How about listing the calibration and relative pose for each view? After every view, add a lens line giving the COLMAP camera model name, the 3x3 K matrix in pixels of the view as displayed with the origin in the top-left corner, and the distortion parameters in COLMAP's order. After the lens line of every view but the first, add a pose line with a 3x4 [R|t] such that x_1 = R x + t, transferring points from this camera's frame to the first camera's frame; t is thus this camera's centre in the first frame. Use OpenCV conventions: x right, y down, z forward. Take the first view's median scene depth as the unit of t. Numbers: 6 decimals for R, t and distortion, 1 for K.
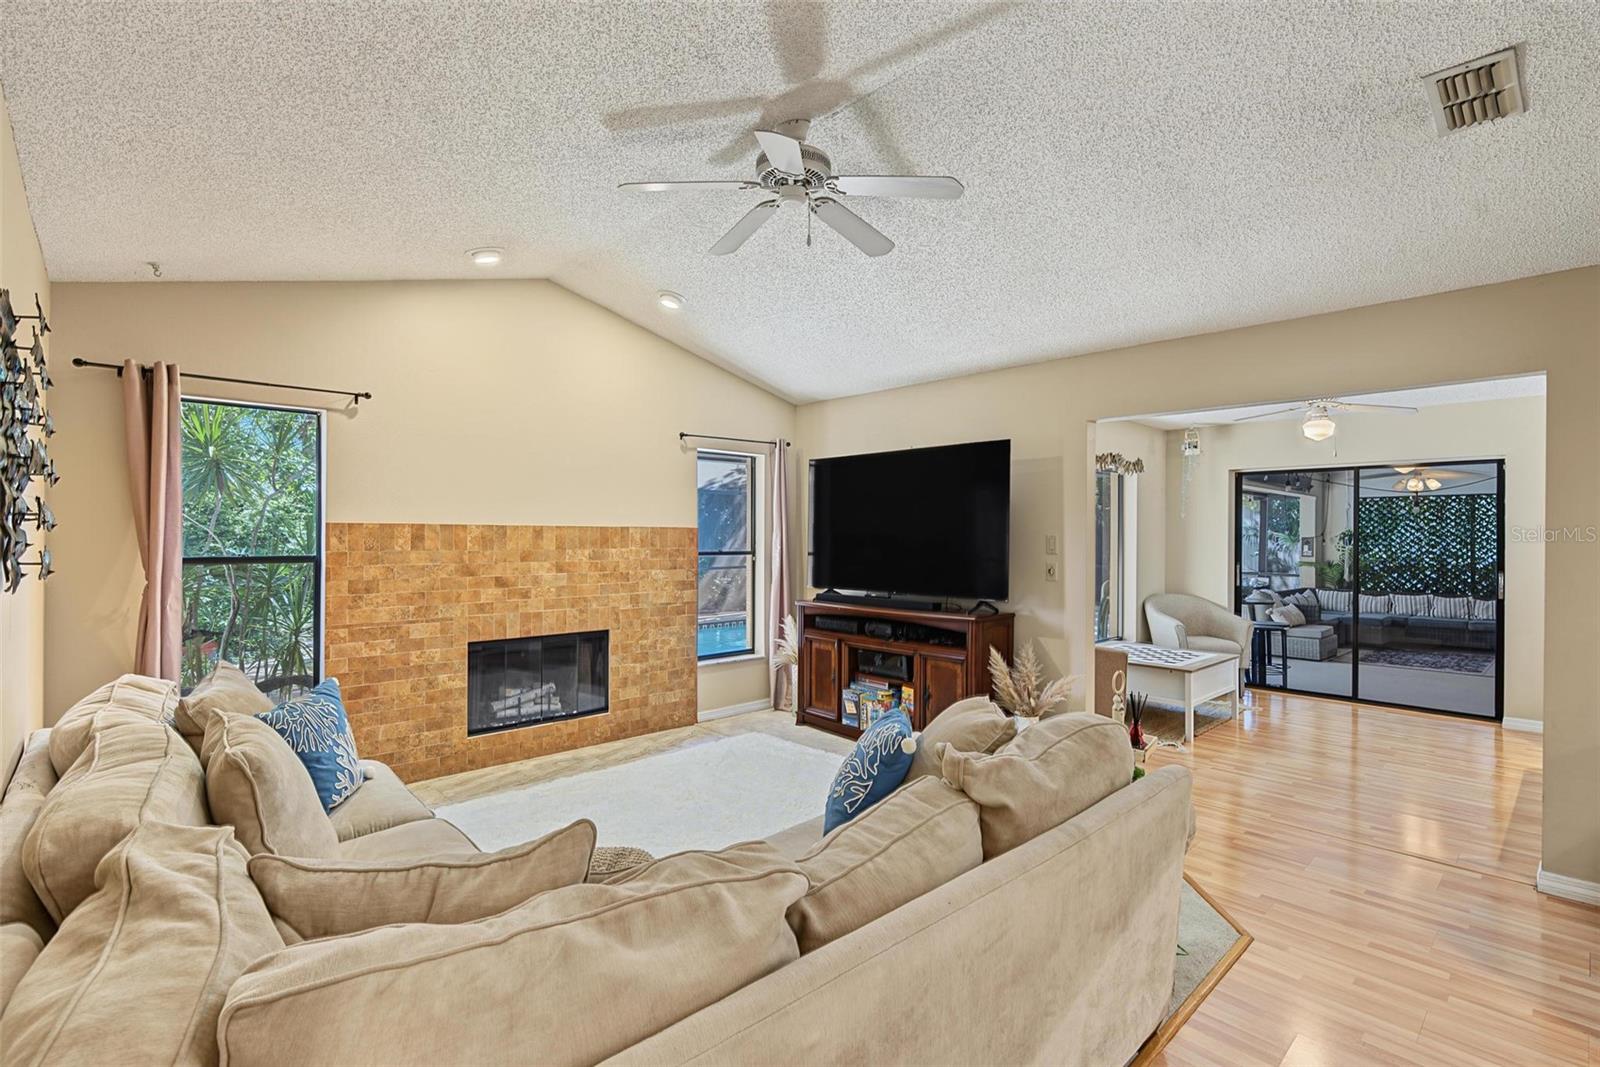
lens RADIAL K [[733.4, 0, 796.5], [0, 733.4, 530.2], [0, 0, 1]] dist [0.001498, 0.000345]
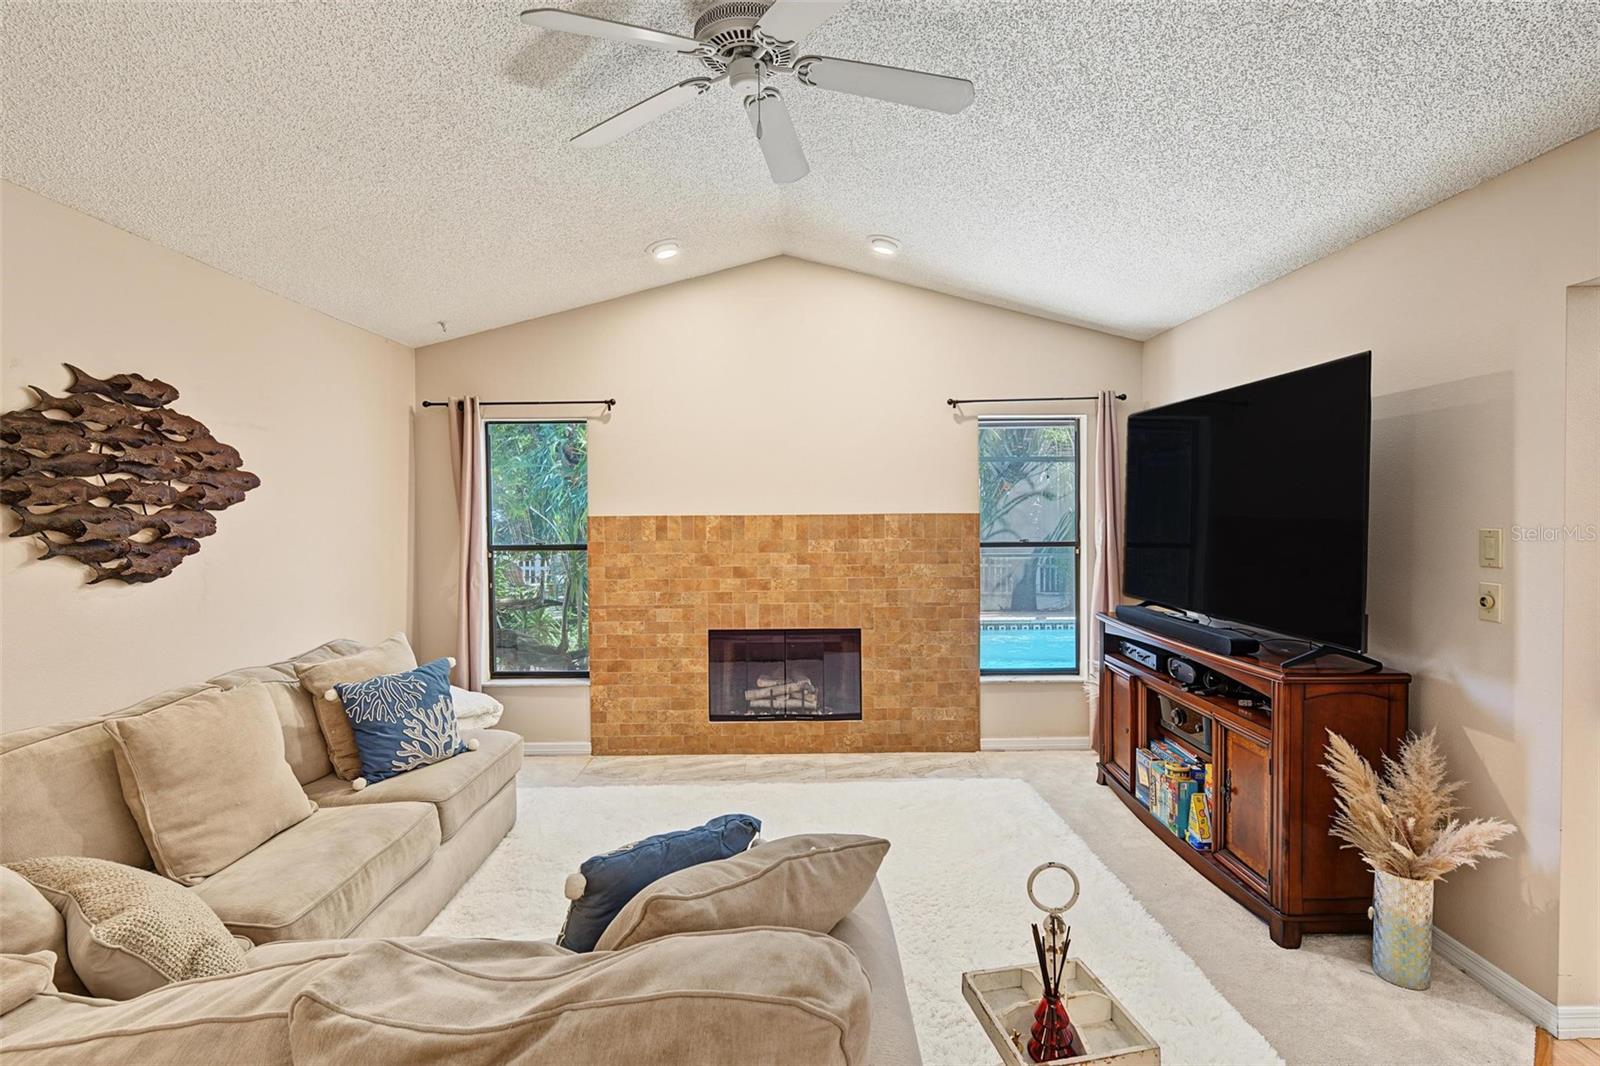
lens RADIAL K [[750.0, 0, 801.0], [0, 750.0, 522.8], [0, 0, 1]] dist [0.000023, -0.000282]
pose [[0.737016, 0.002653, -0.675870, 0.333212], [0.016131, 0.999638, 0.021515, -0.016564], [0.675683, -0.026760, 0.736706, 0.293556]]
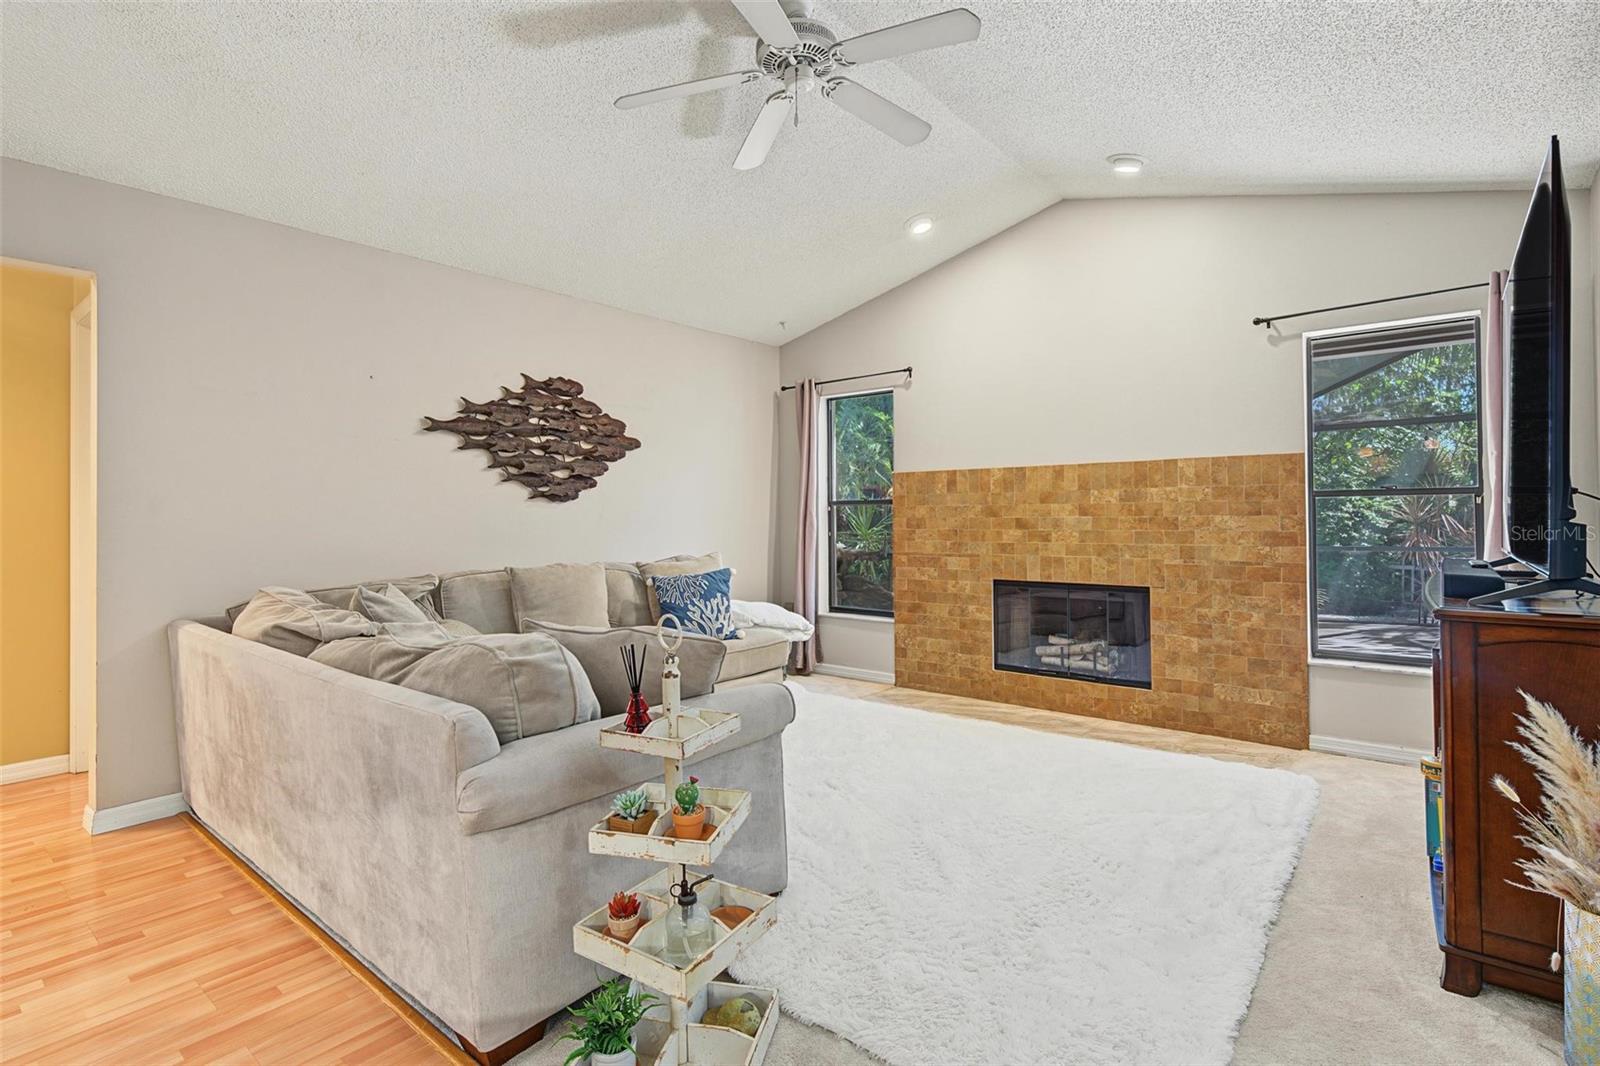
lens RADIAL K [[779.2, 0, 801.9], [0, 779.2, 506.3], [0, 0, 1]] dist [0.002010, 0.000252]
pose [[0.132660, -0.019546, -0.990969, 0.587028], [0.015387, 0.999726, -0.017659, 0.058585], [0.991042, -0.012905, 0.132924, 0.537536]]
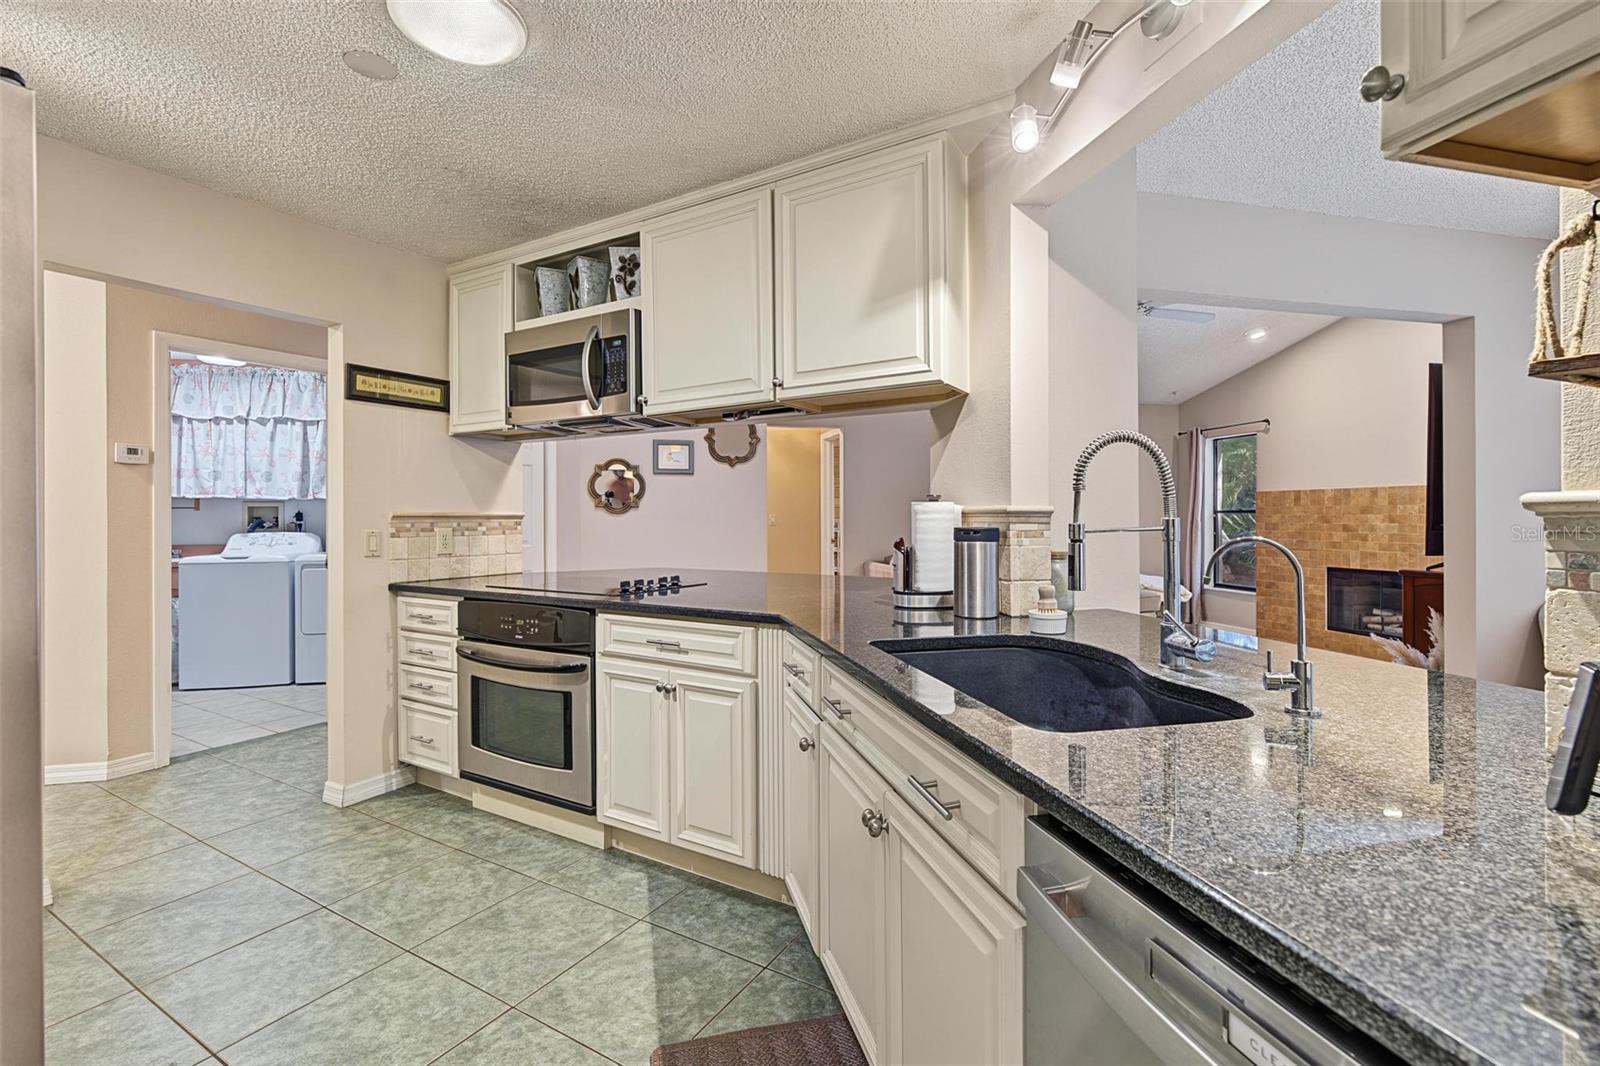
lens RADIAL K [[735.2, 0, 795.0], [0, 735.2, 513.7], [0, 0, 1]] dist [-0.001525, -0.000117]
pose [[-0.482281, -0.010563, -0.875953, 1.307367], [0.001609, 0.999915, -0.012944, 0.056831], [0.876015, -0.007652, -0.482223, 0.717205]]
